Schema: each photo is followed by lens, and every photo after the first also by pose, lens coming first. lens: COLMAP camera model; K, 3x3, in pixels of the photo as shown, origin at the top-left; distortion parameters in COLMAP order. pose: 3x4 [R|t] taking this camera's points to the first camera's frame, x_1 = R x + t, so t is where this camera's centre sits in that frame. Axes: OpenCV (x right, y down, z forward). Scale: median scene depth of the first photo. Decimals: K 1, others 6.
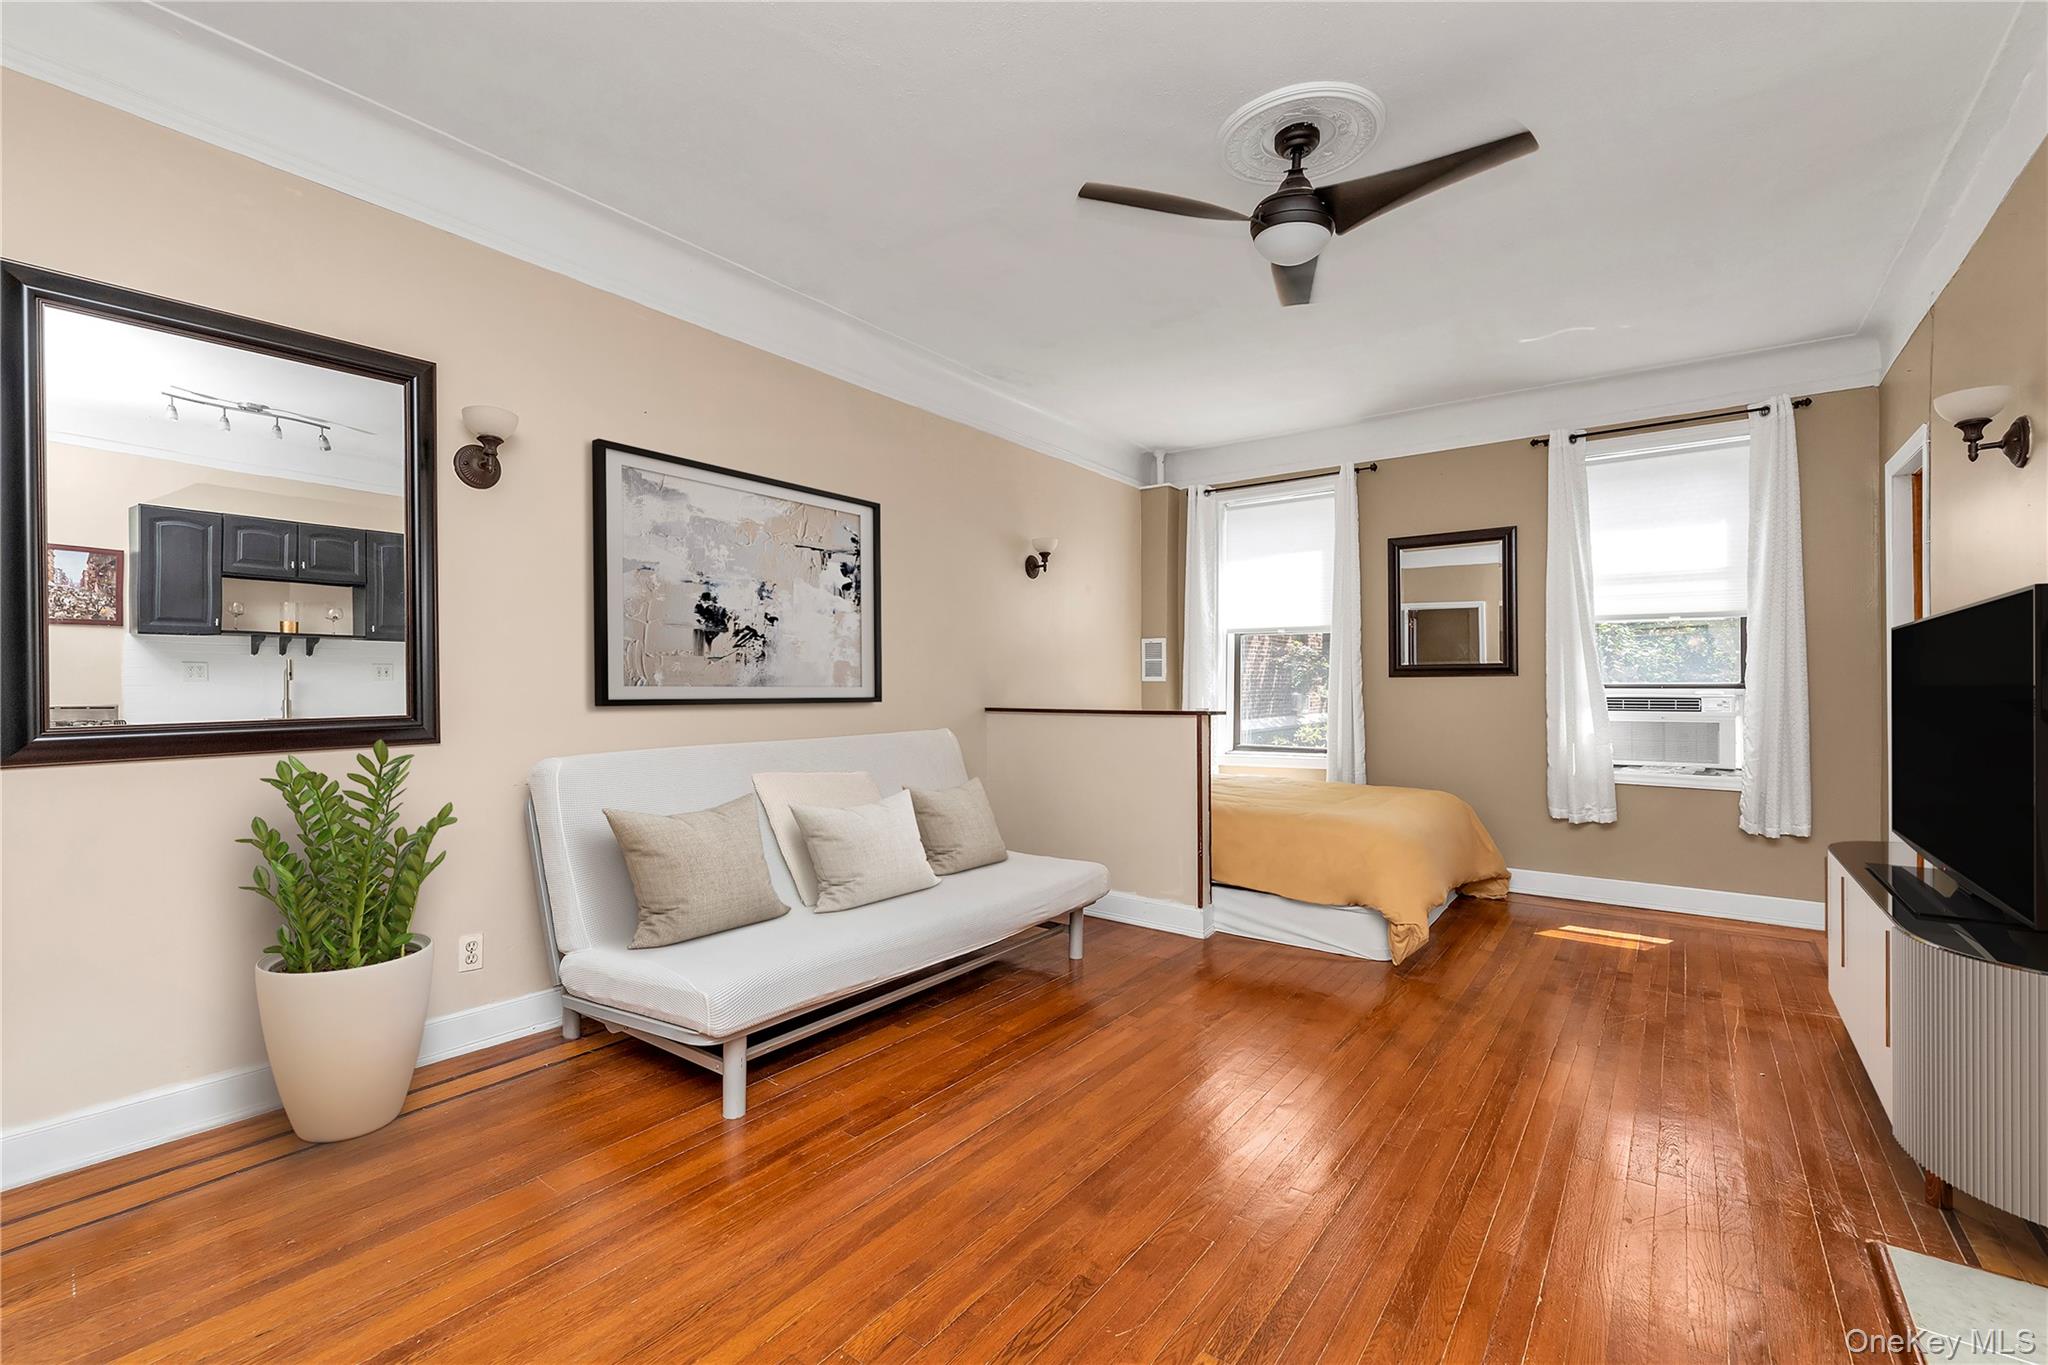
lens RADIAL K [[901.2, 0, 1013.6], [0, 901.2, 682.9], [0, 0, 1]] dist [0.000684, 0.000184]
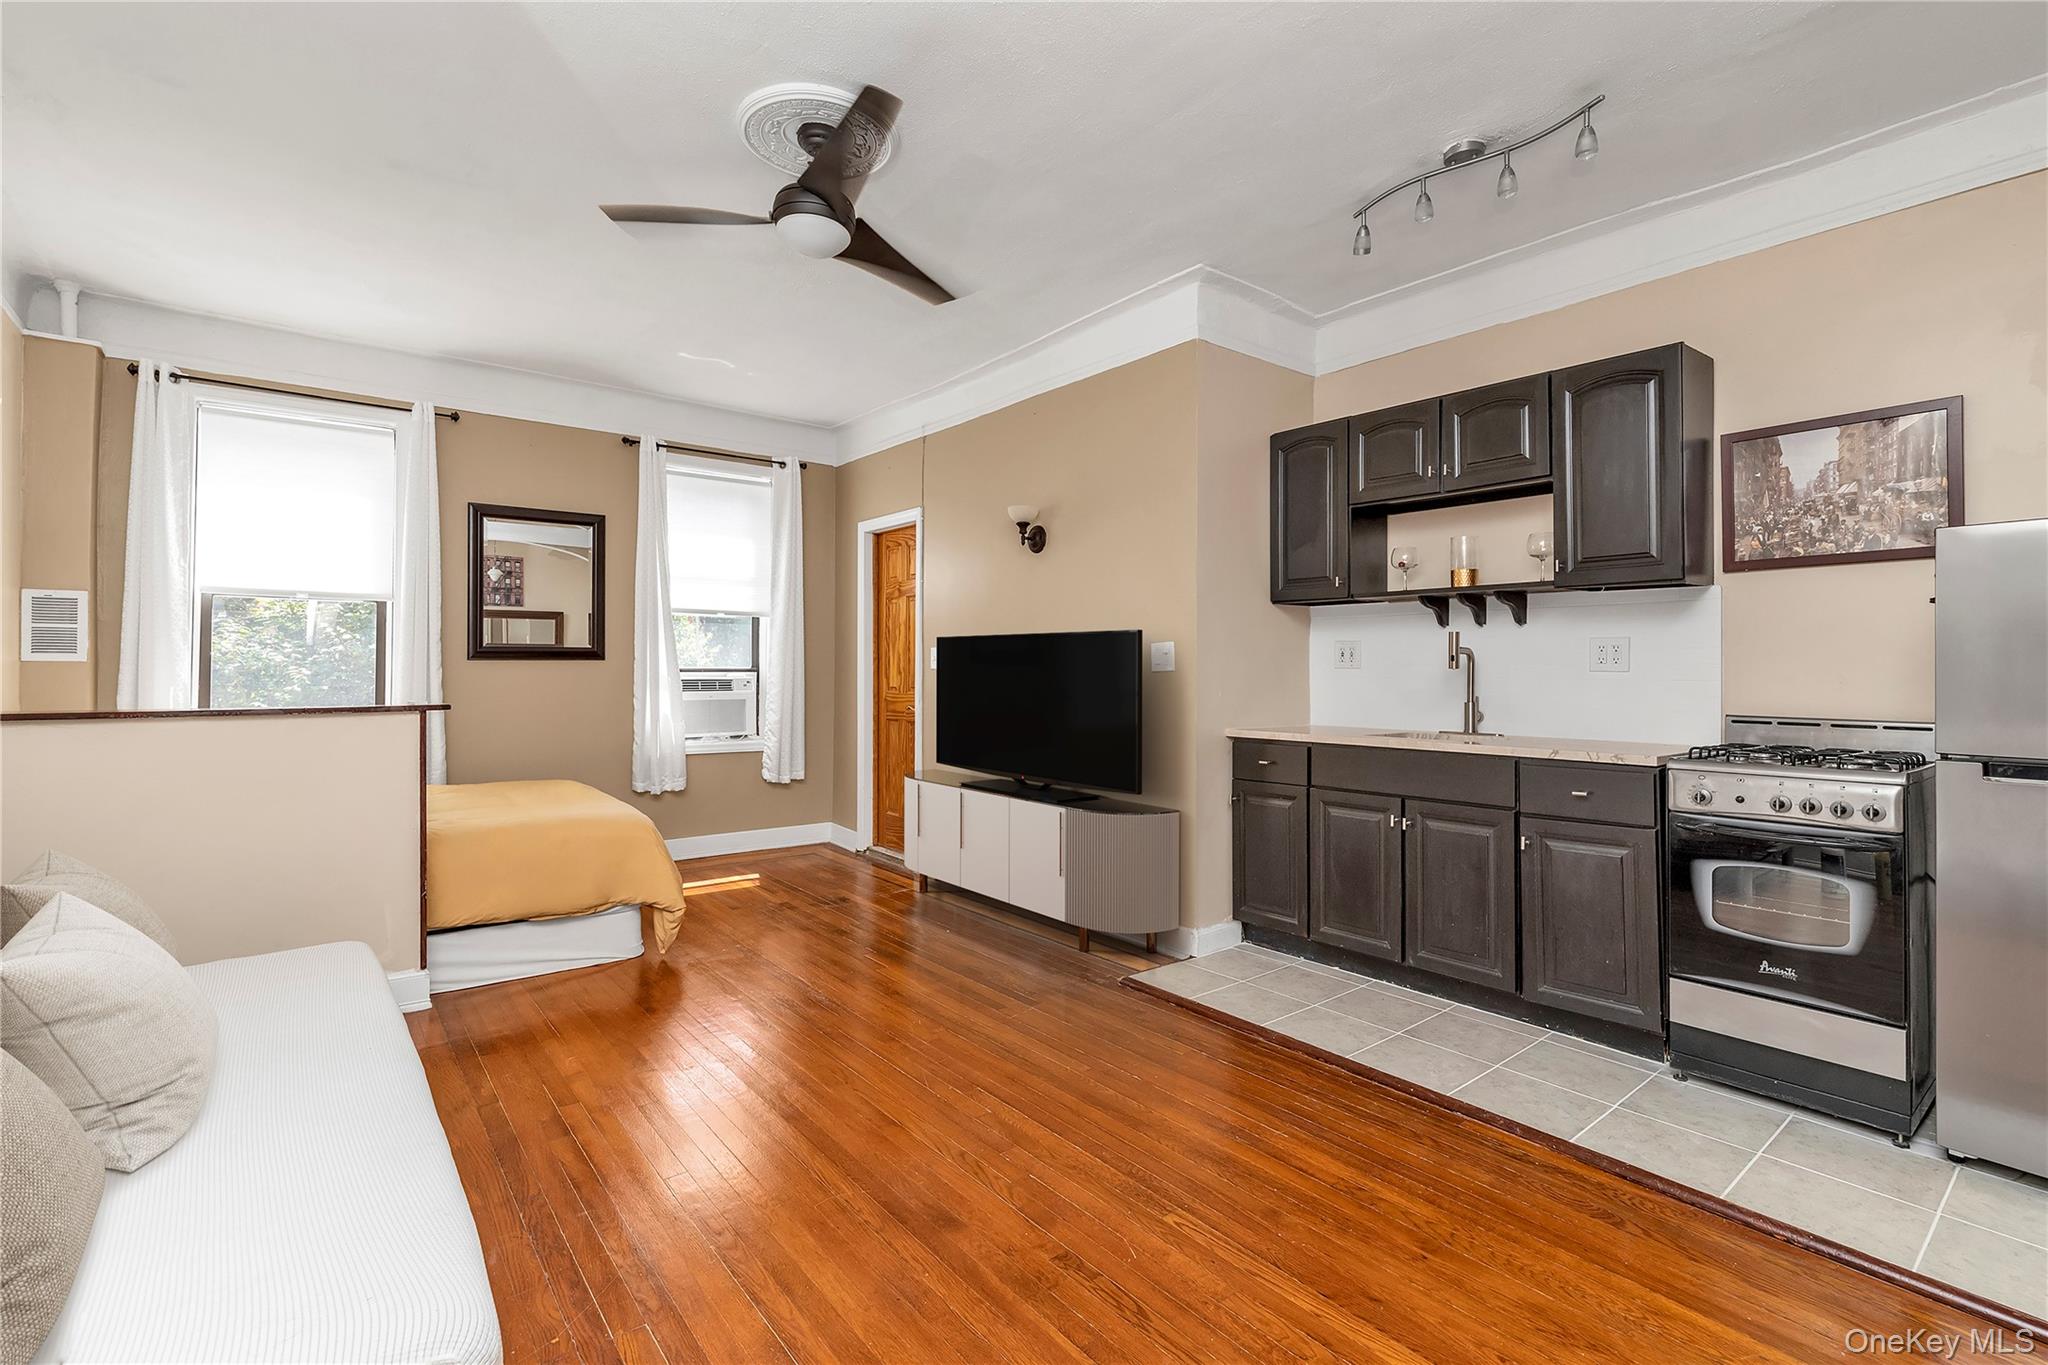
lens RADIAL K [[905.4, 0, 1021.7], [0, 905.4, 664.4], [0, 0, 1]] dist [-0.000455, 0.000386]
pose [[0.252509, 0.004874, 0.967582, -0.339388], [-0.008110, 0.999963, -0.002920, -0.003993], [-0.967561, -0.007110, 0.252539, 0.285425]]
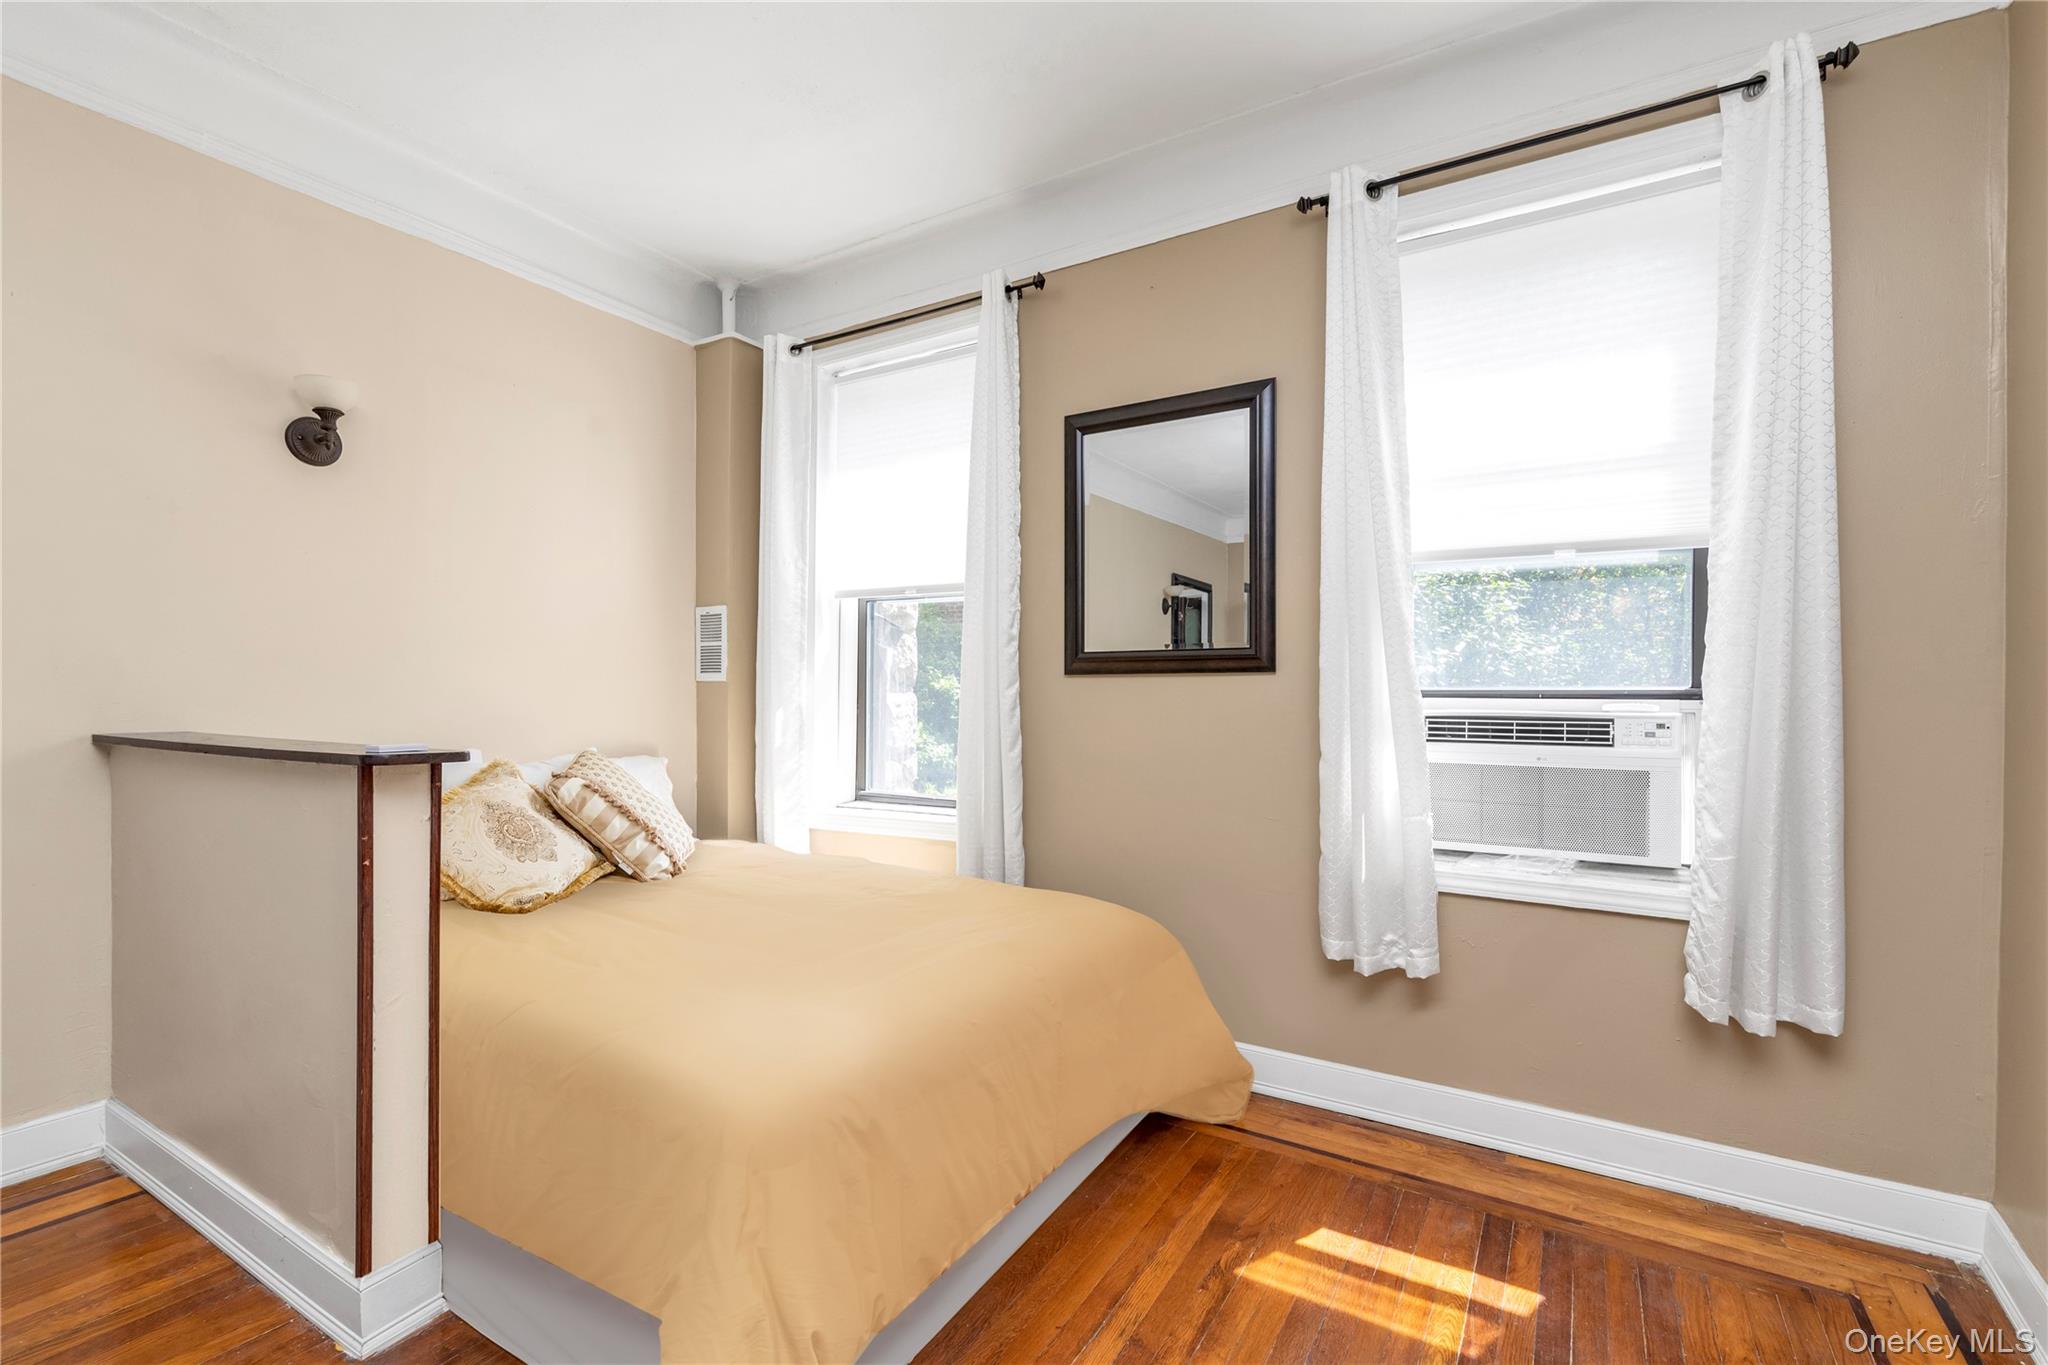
lens RADIAL K [[912.8, 0, 1022.8], [0, 912.8, 699.1], [0, 0, 1]] dist [-0.000500, -0.000059]
pose [[0.996741, 0.006332, 0.080425, 0.391352], [-0.007174, 0.999922, 0.010183, 0.003181], [-0.080354, -0.010727, 0.996709, 0.516278]]
